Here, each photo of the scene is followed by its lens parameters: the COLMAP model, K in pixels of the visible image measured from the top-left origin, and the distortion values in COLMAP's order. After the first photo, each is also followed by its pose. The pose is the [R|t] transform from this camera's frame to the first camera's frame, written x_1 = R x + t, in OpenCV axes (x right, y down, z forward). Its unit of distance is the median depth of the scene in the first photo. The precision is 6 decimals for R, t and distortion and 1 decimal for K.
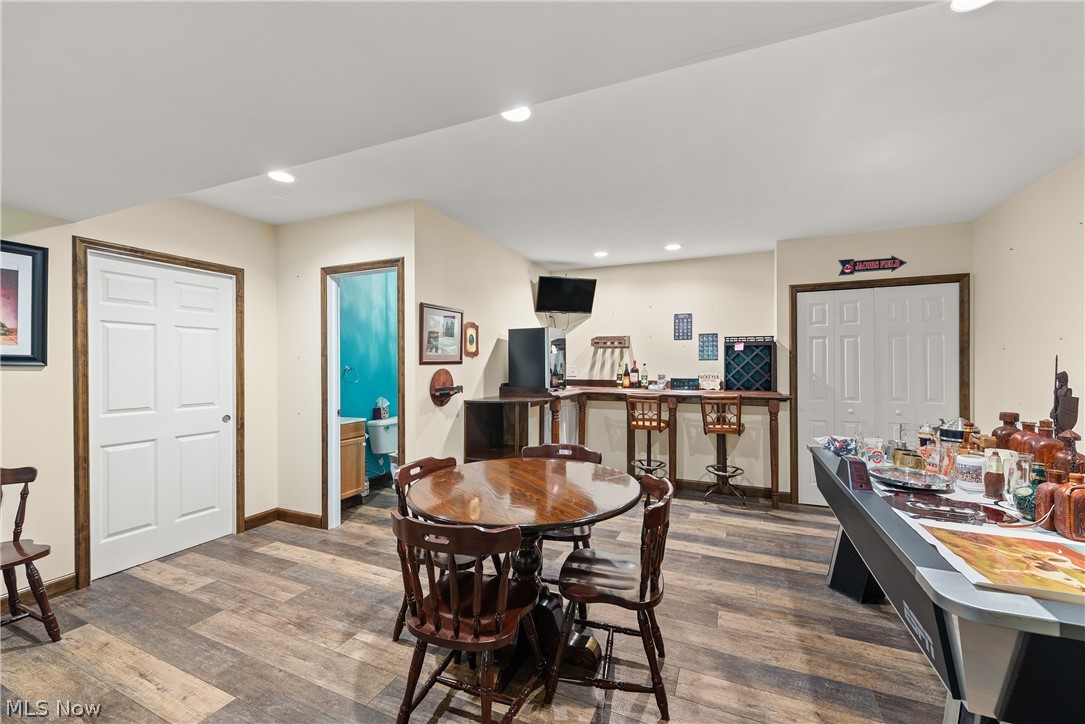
lens RADIAL K [[437.2, 0, 542.2], [0, 437.2, 362.2], [0, 0, 1]] dist [0.007662, -0.003431]
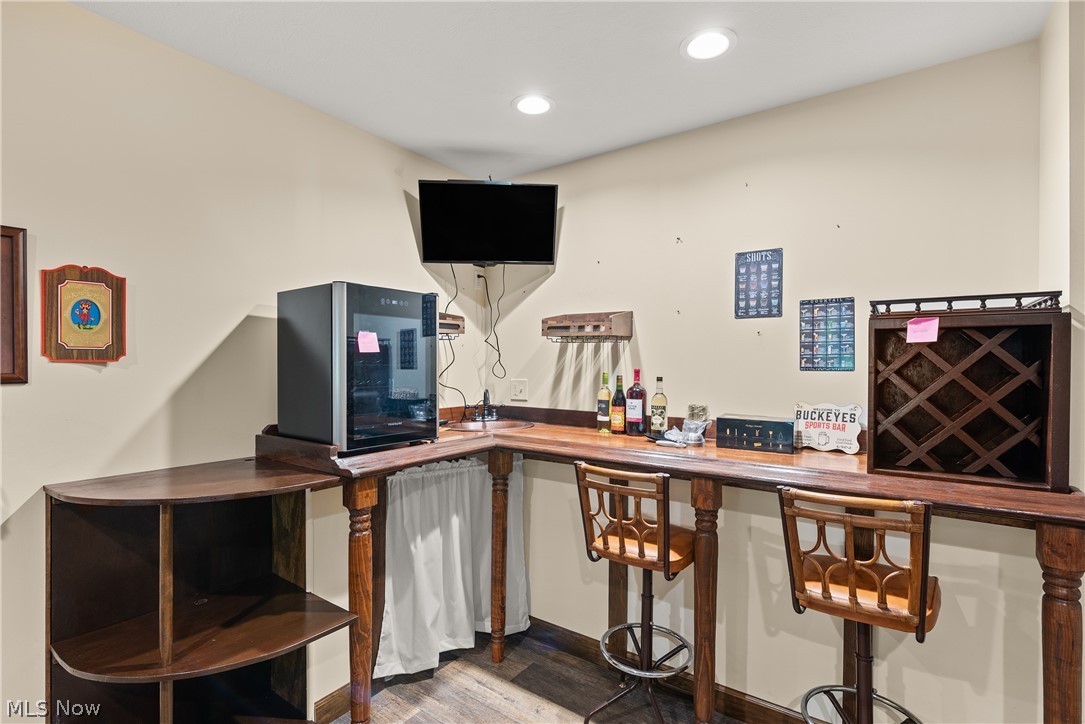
lens RADIAL K [[508.6, 0, 543.3], [0, 508.6, 364.9], [0, 0, 1]] dist [-0.005123, -0.001293]
pose [[0.980898, 0.005058, -0.194458, 0.224911], [-0.003599, 0.999963, 0.007857, -0.011630], [0.194491, -0.007007, 0.980879, 0.522476]]
